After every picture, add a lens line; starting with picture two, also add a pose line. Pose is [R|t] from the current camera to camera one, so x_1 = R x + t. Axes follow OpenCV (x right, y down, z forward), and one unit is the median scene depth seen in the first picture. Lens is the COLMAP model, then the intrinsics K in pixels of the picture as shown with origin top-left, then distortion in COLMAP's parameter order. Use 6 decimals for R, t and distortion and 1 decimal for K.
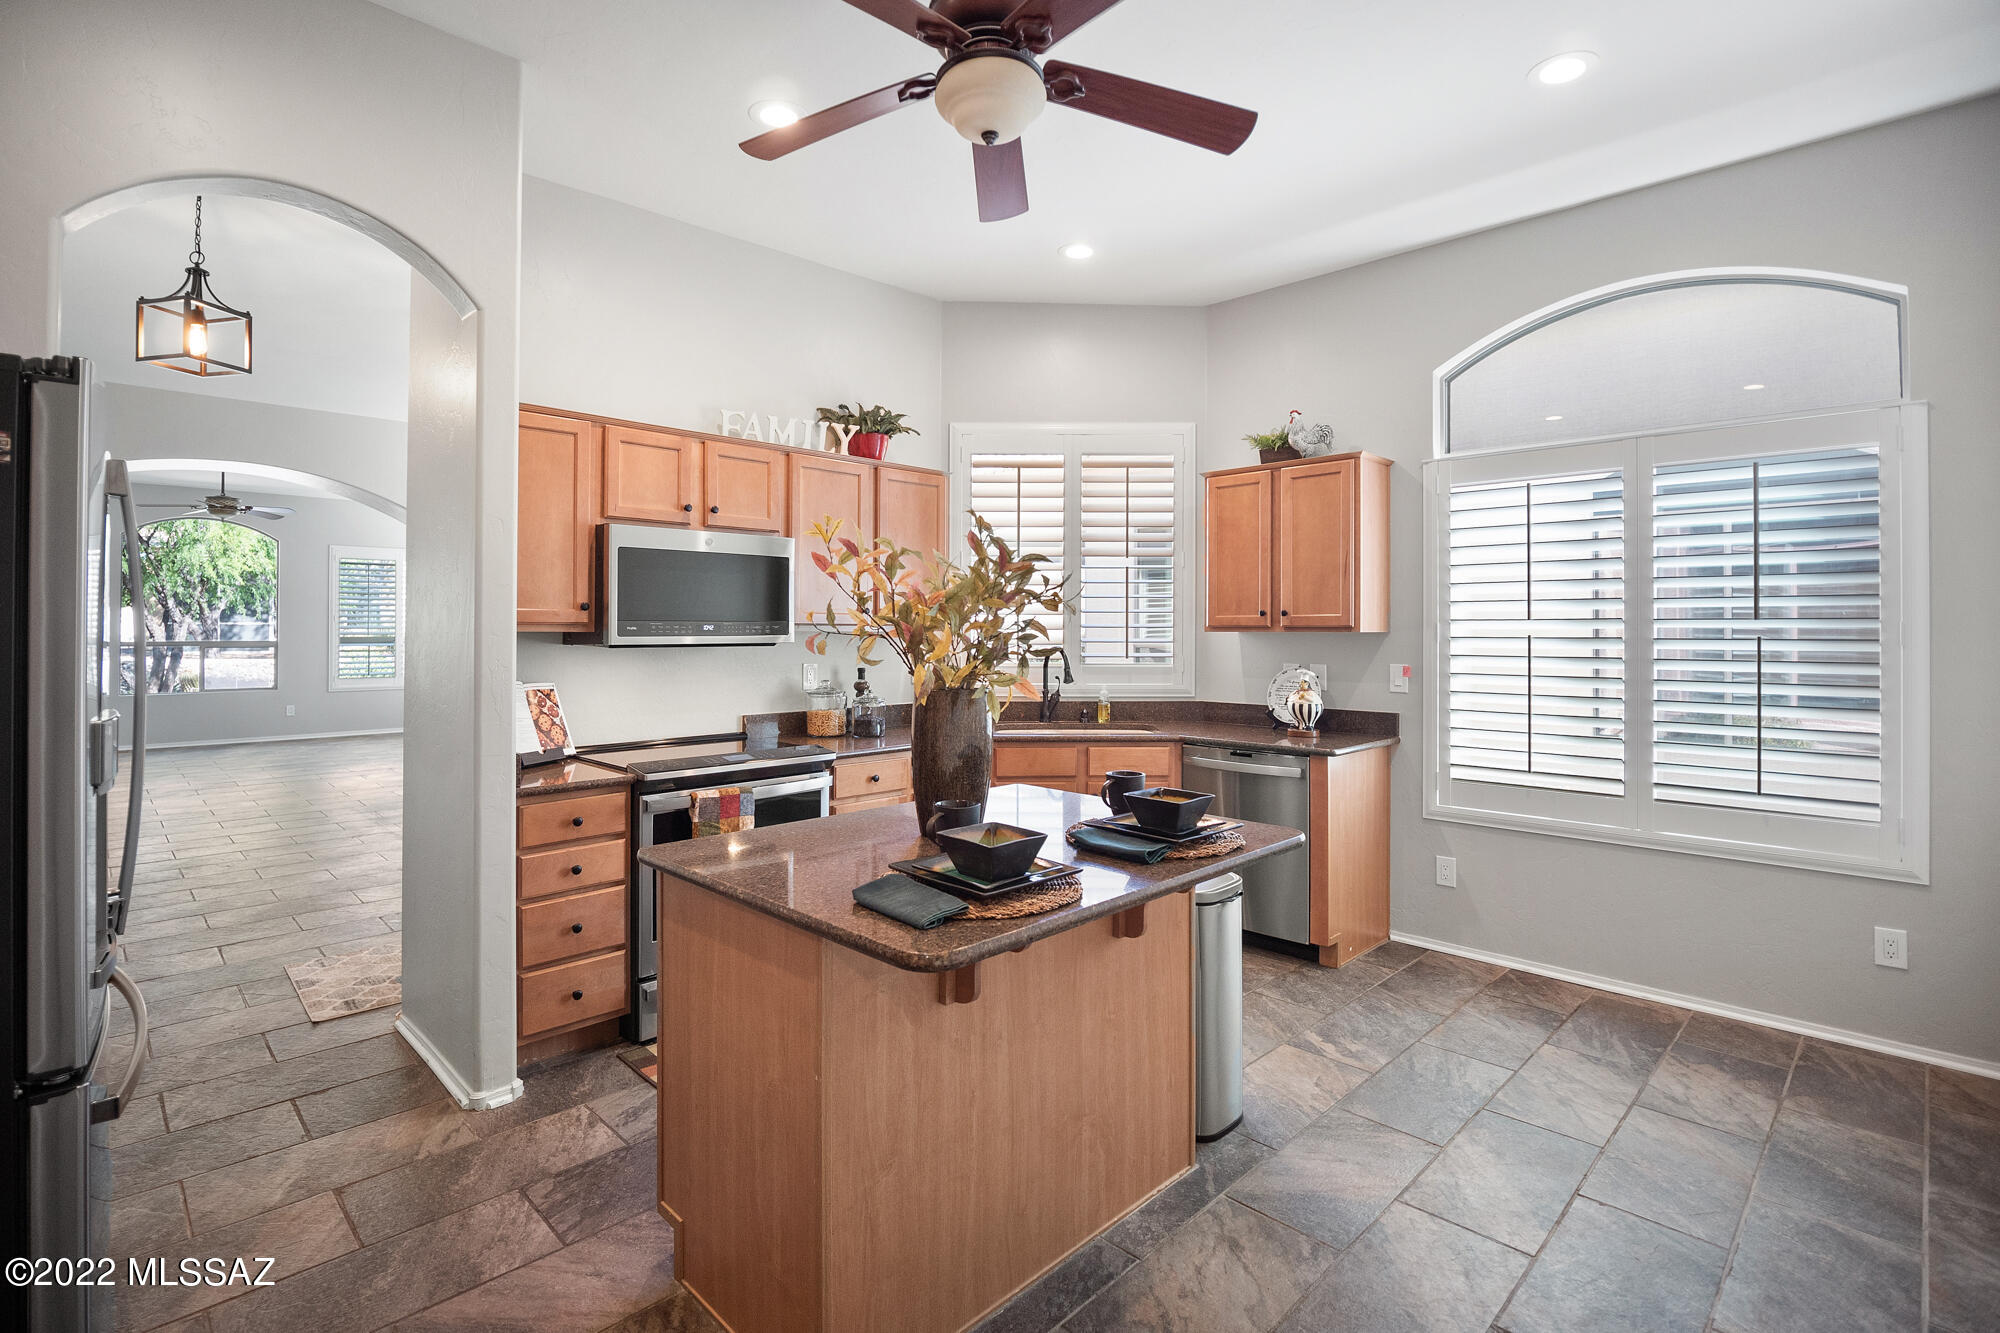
lens RADIAL K [[923.0, 0, 989.1], [0, 923.0, 623.5], [0, 0, 1]] dist [-0.012752, -0.001484]
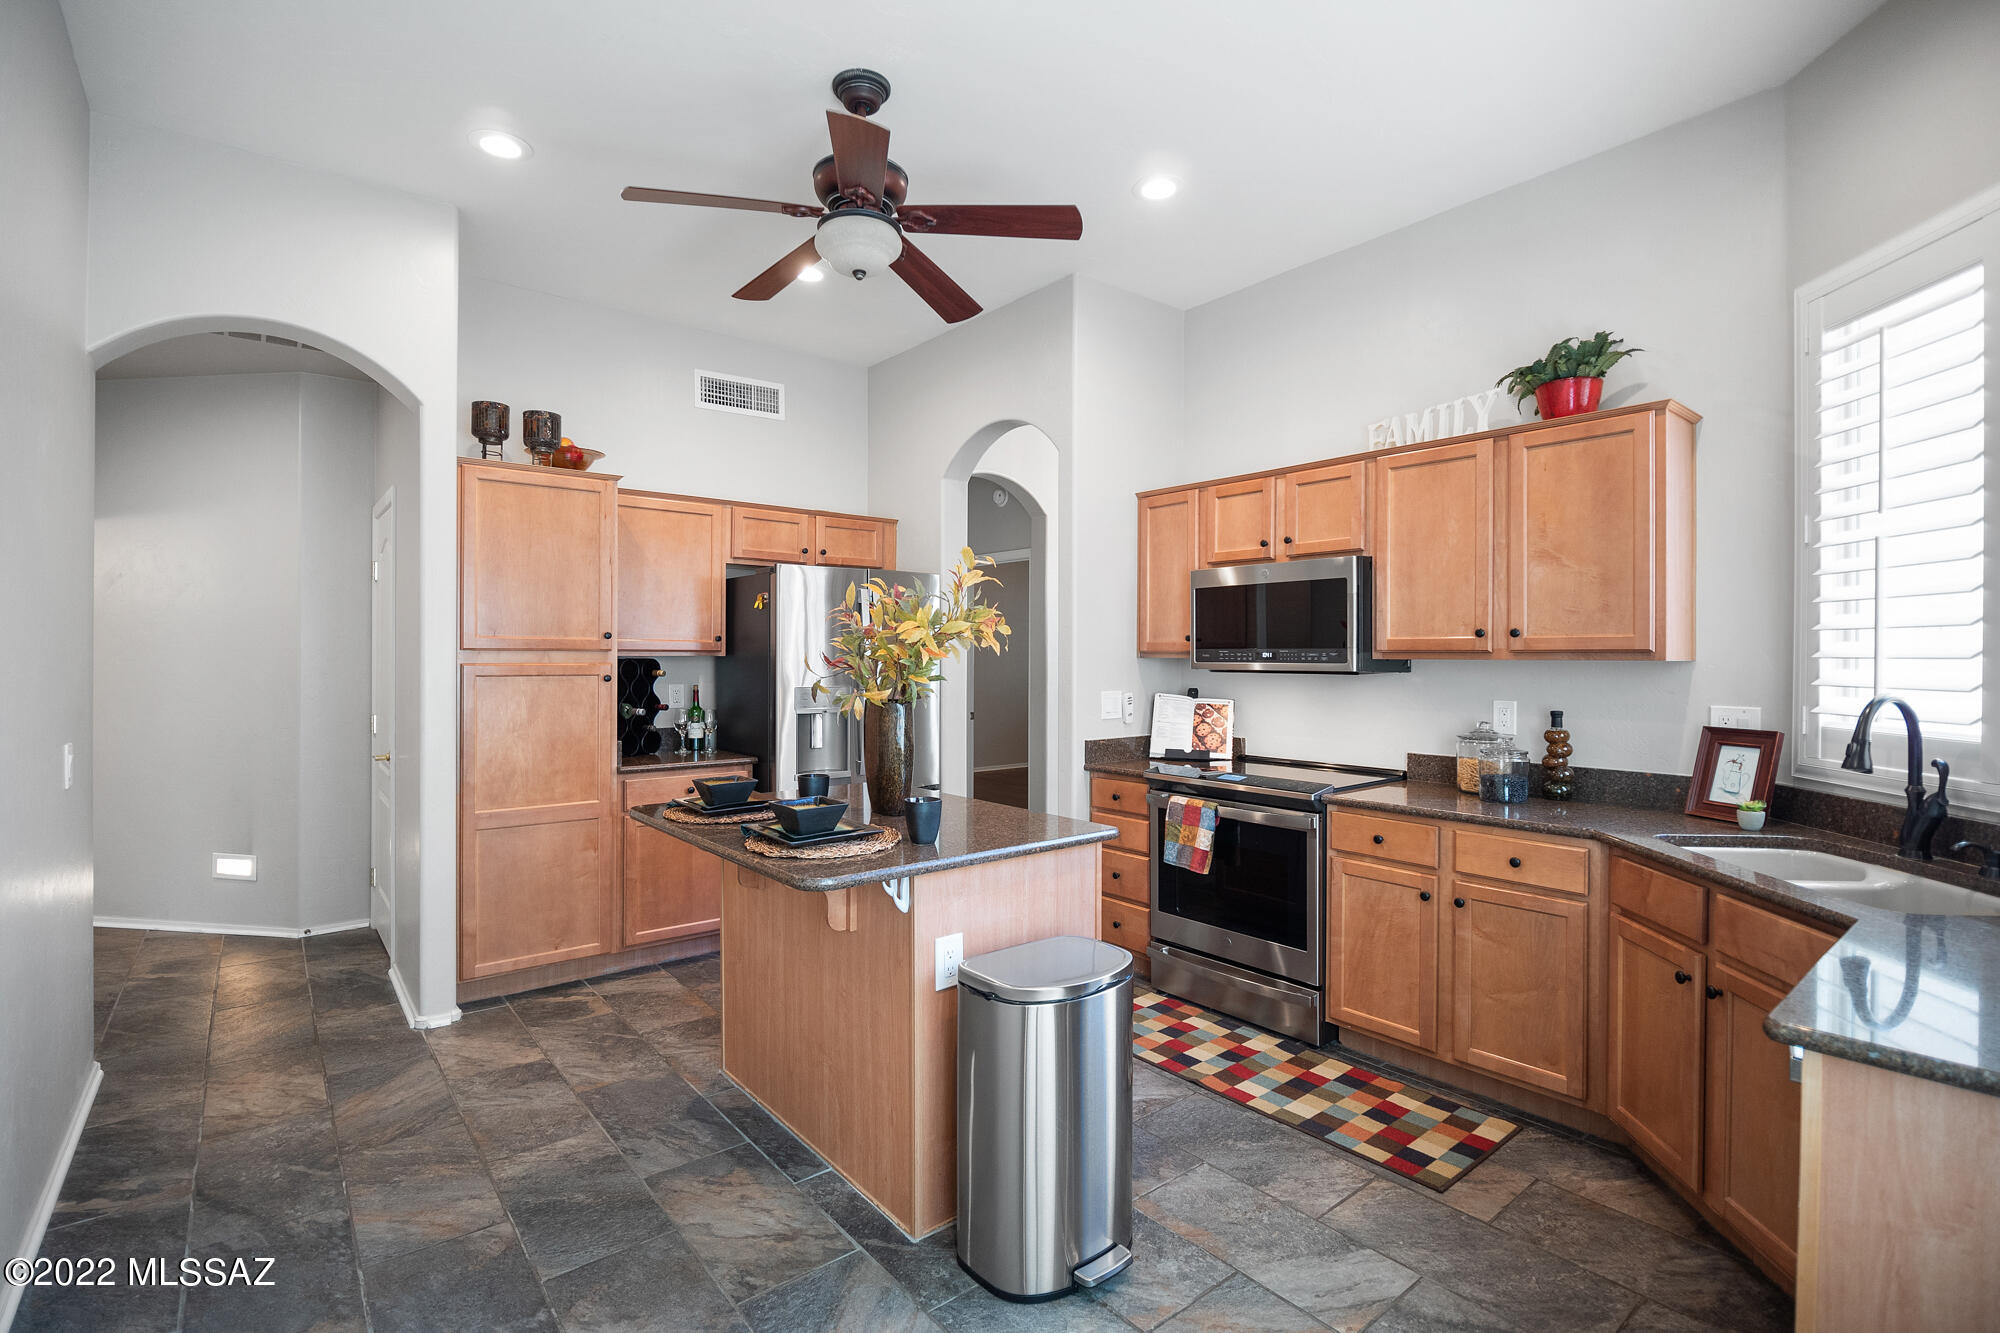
lens RADIAL K [[923.0, 0, 1004.6], [0, 923.0, 658.8], [0, 0, 1]] dist [-0.012752, -0.001484]
pose [[-0.092327, 0.003272, -0.995723, 0.649696], [0.002884, 0.999991, 0.003019, 0.004370], [0.995725, -0.002593, -0.092336, 0.677751]]
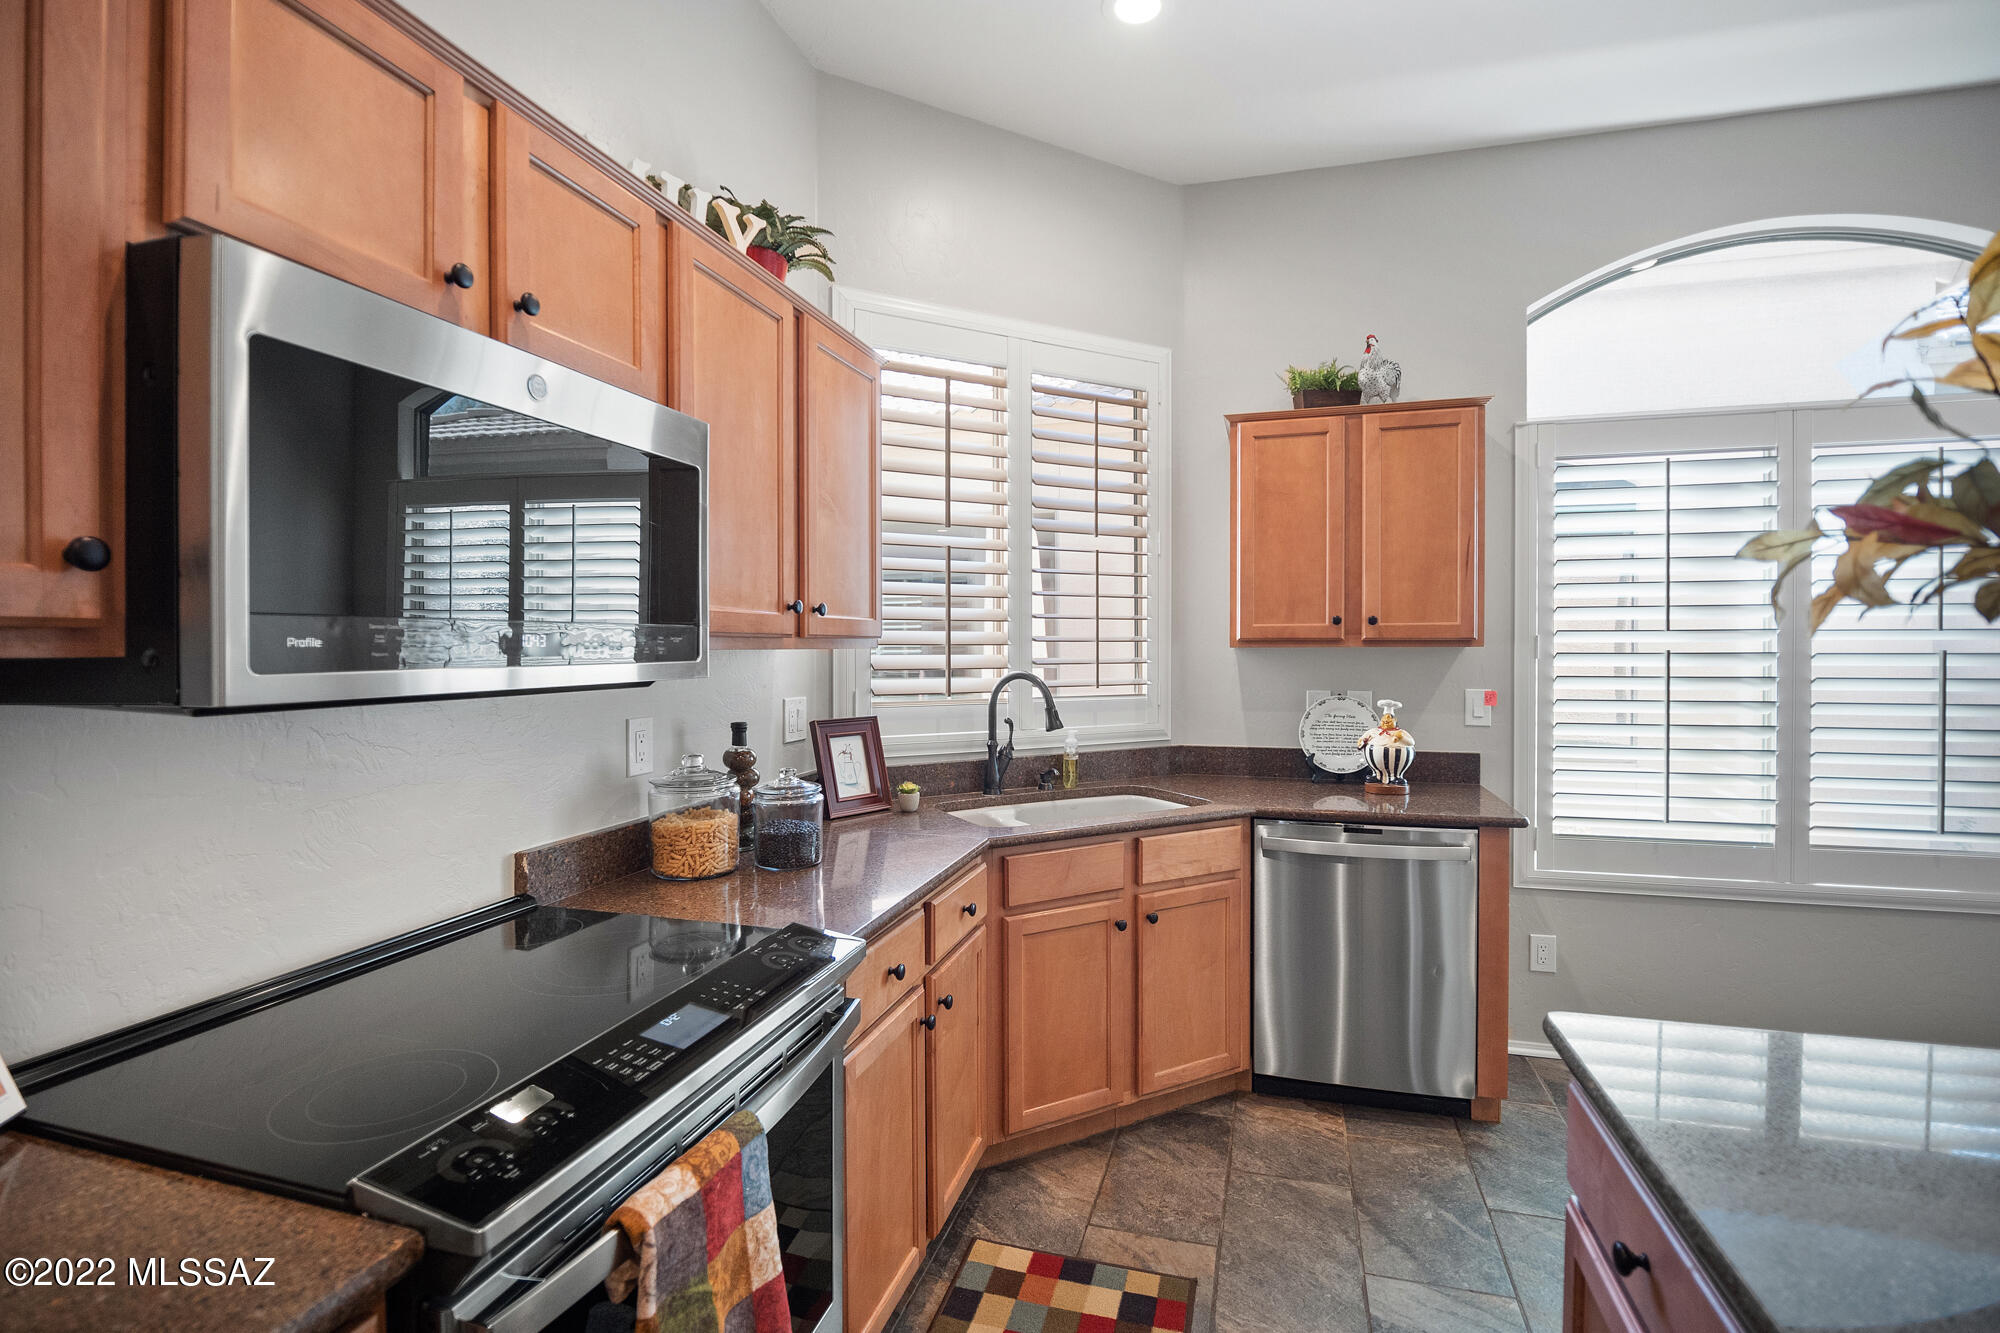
lens RADIAL K [[923.0, 0, 1003.9], [0, 923.0, 654.2], [0, 0, 1]] dist [-0.012752, -0.001484]
pose [[0.875064, -0.007287, 0.483952, -0.269206], [-0.000592, 0.999870, 0.016125, 0.003245], [-0.484007, -0.014397, 0.874946, 0.525923]]
